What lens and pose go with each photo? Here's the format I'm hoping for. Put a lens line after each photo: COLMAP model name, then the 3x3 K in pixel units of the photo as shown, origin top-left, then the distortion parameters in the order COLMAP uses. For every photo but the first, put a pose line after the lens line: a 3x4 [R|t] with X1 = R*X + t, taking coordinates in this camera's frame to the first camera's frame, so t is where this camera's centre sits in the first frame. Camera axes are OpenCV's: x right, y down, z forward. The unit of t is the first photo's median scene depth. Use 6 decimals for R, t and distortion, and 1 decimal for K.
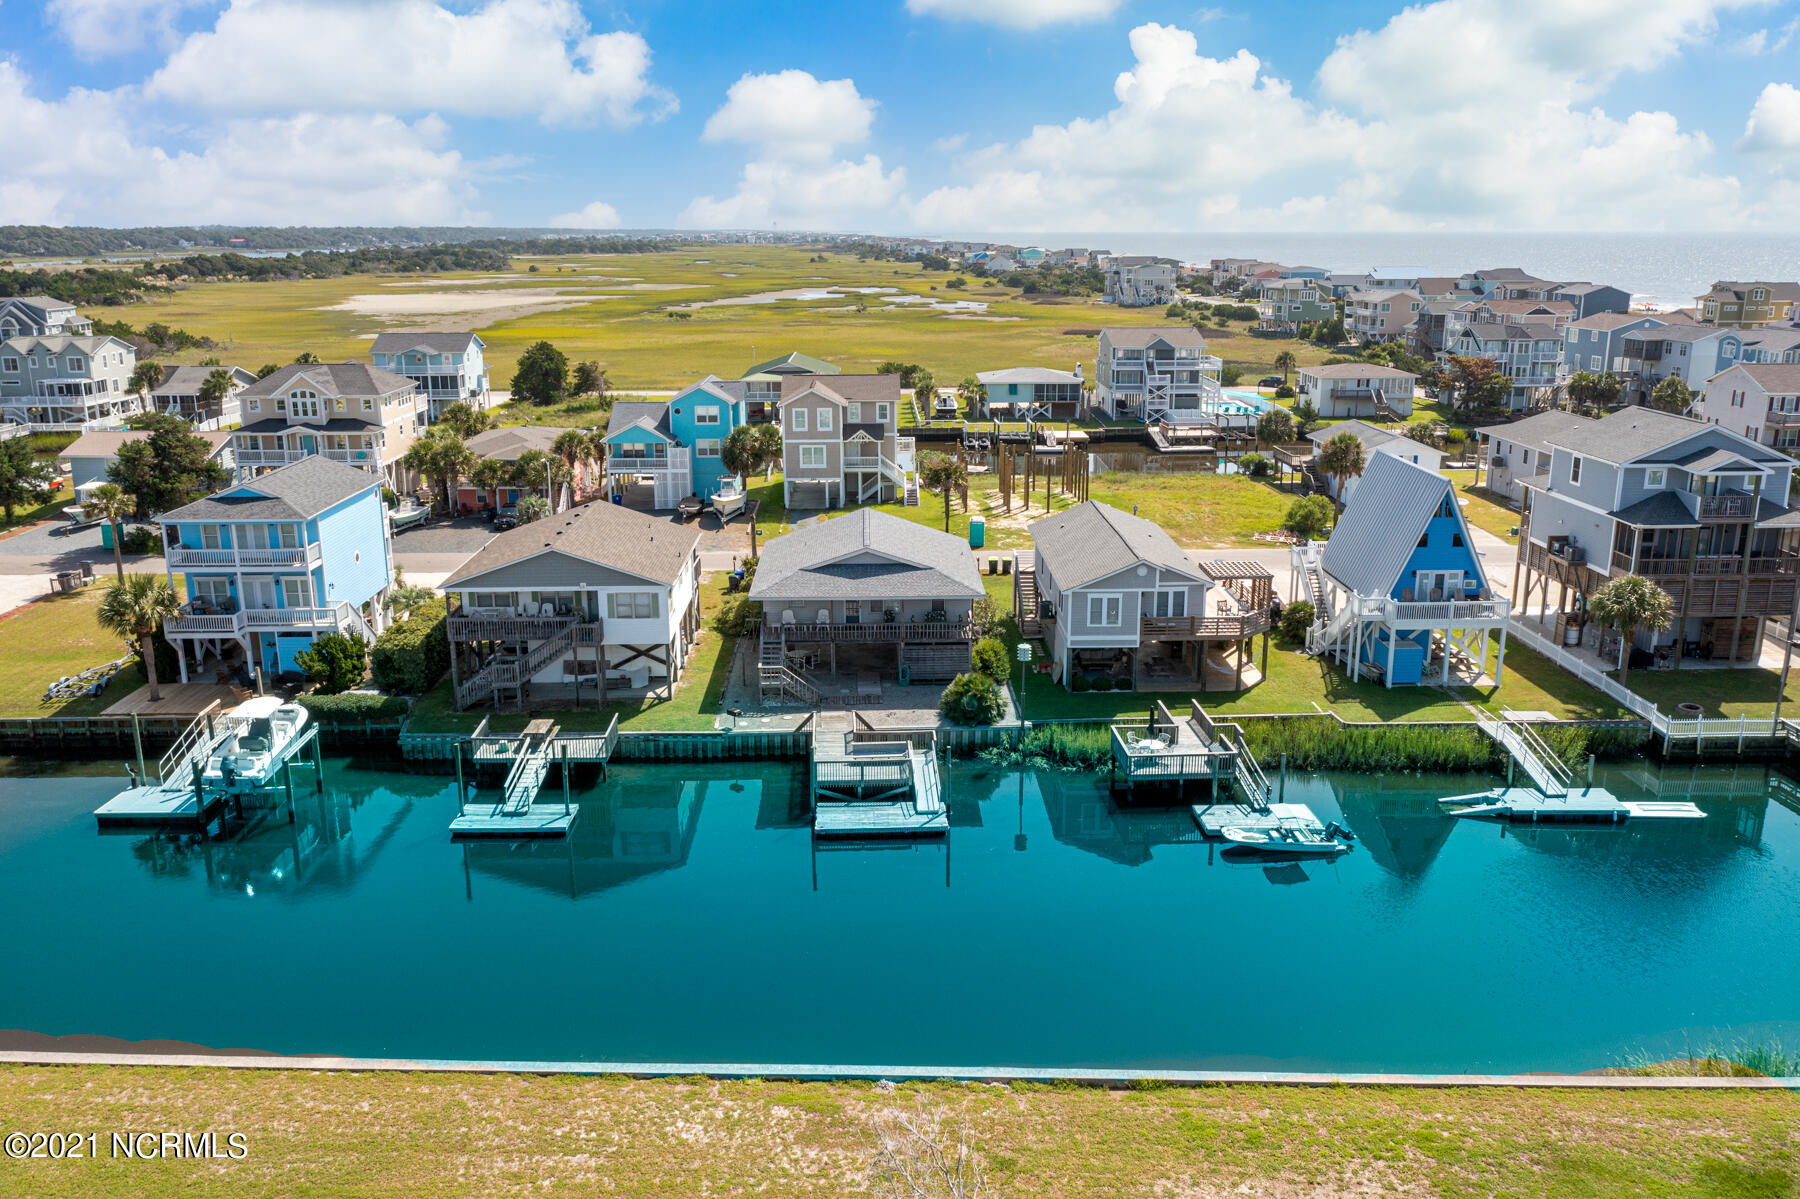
lens RADIAL K [[1415.8, 0, 900.0], [0, 1415.8, 599.5], [0, 0, 1]] dist [-0.010017, -0.001703]
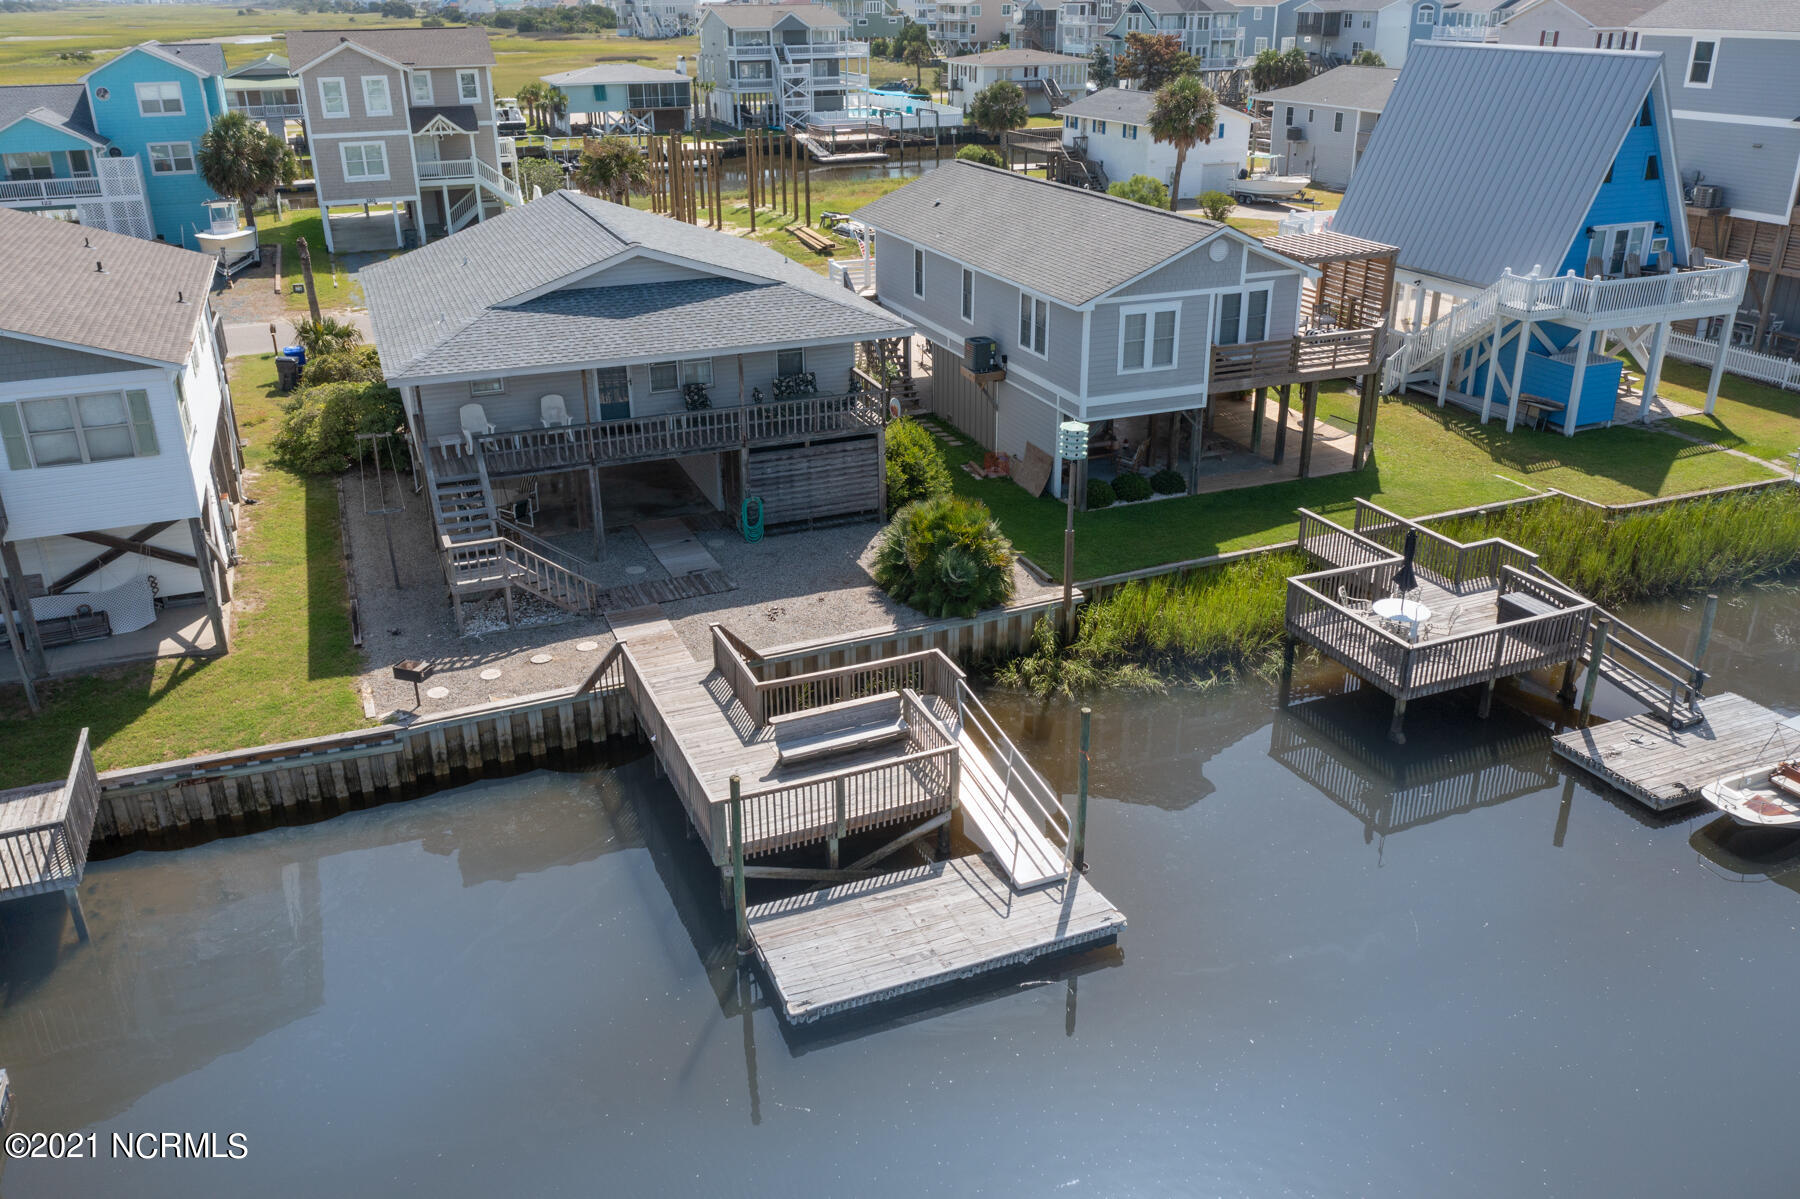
lens RADIAL K [[1415.8, 0, 900.0], [0, 1415.8, 599.5], [0, 0, 1]] dist [-0.010017, -0.001703]
pose [[0.938387, -0.143255, 0.314496, -0.100514], [0.094097, 0.981567, 0.166347, 0.006397], [-0.332529, -0.126505, 0.934570, 0.531668]]
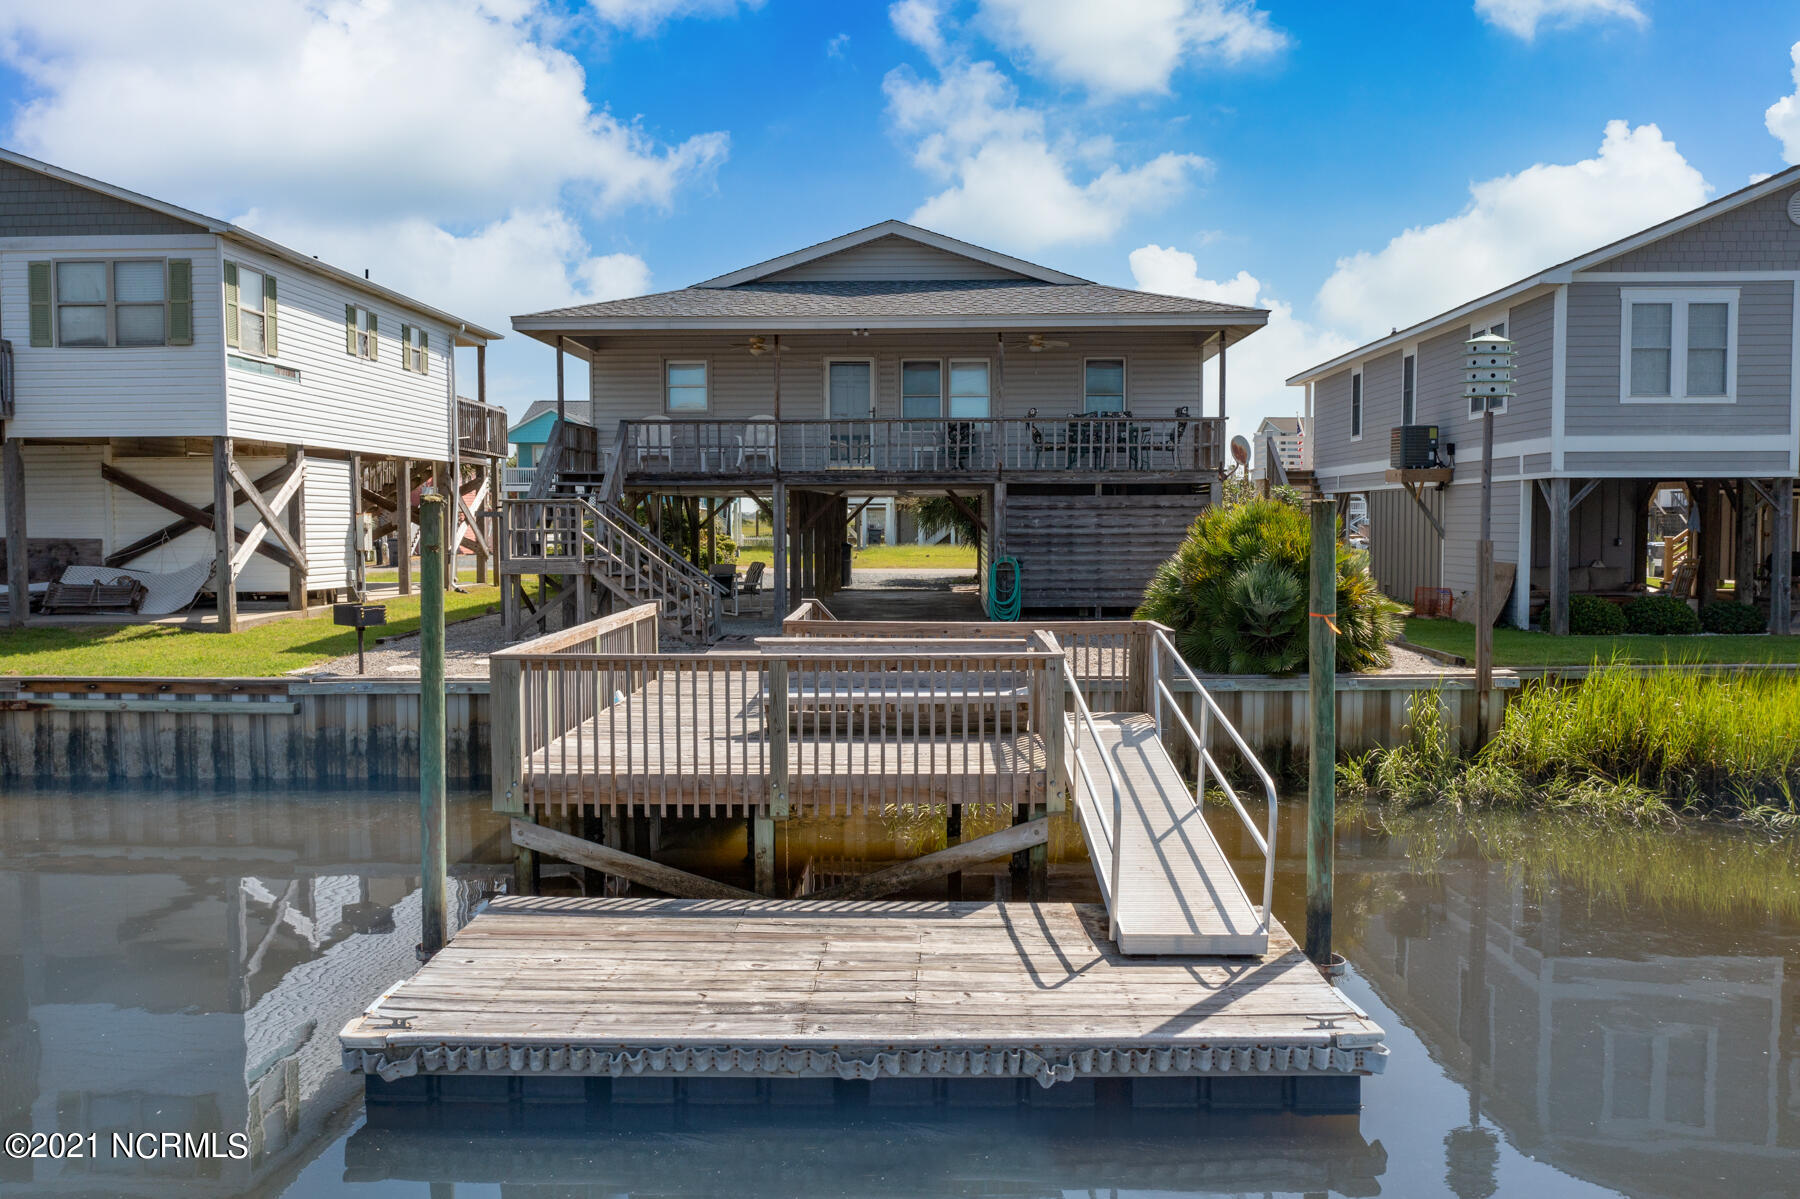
lens RADIAL K [[1415.8, 0, 900.0], [0, 1415.8, 599.5], [0, 0, 1]] dist [-0.010017, -0.001703]
pose [[0.998093, 0.001442, -0.061718, -0.000938], [-0.013606, 0.980282, -0.197133, 0.115255], [0.060217, 0.197597, 0.978432, 0.678467]]
